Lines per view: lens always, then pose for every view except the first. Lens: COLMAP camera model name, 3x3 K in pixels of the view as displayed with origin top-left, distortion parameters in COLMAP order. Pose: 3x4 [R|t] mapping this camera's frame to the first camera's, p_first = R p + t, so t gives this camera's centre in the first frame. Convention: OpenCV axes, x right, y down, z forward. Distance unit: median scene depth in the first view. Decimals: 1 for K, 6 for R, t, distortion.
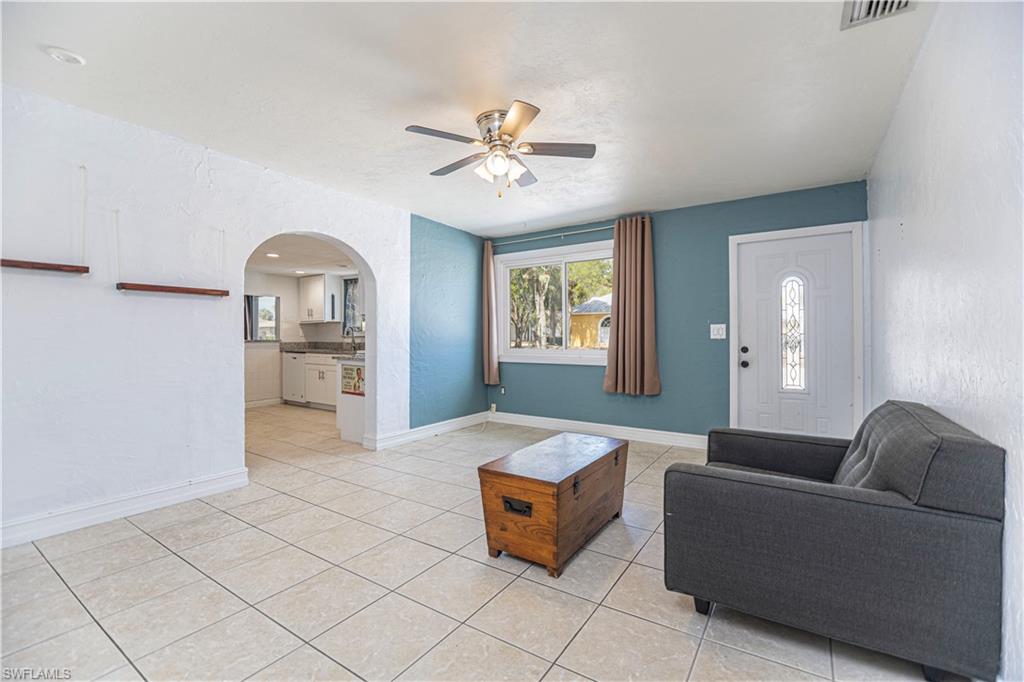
lens RADIAL K [[436.9, 0, 512.0], [0, 436.9, 341.0], [0, 0, 1]] dist [0.000572, 0.000011]
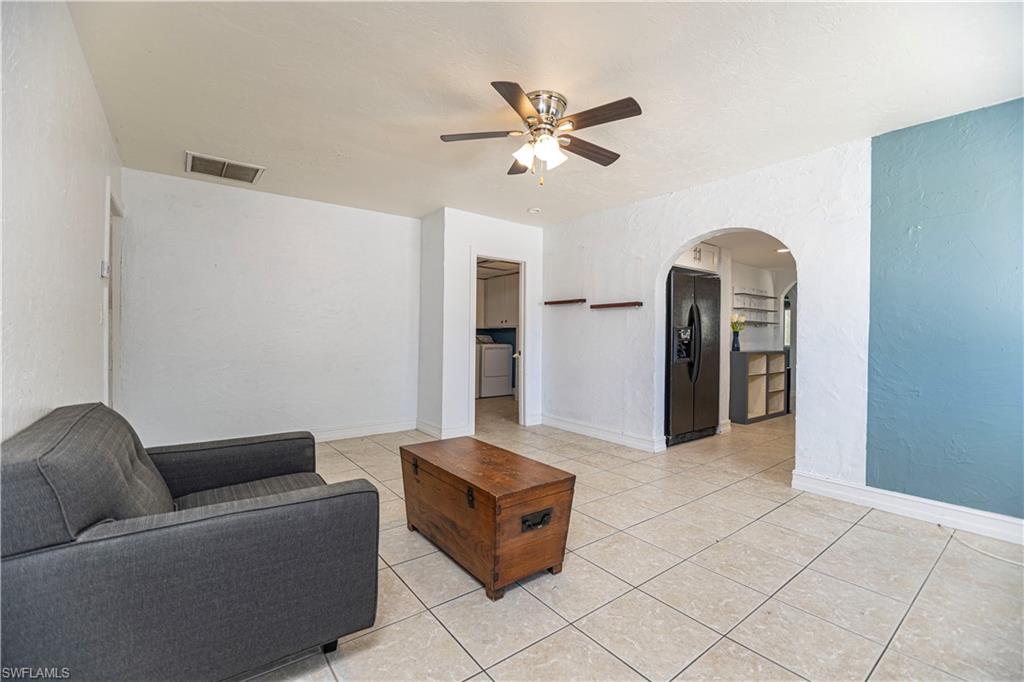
lens RADIAL K [[436.9, 0, 512.0], [0, 436.9, 341.0], [0, 0, 1]] dist [0.000572, 0.000011]
pose [[-0.316278, 0.011084, -0.948602, 0.771804], [-0.015998, 0.999727, 0.017015, -0.009700], [0.948532, 0.020558, -0.316015, 1.075818]]
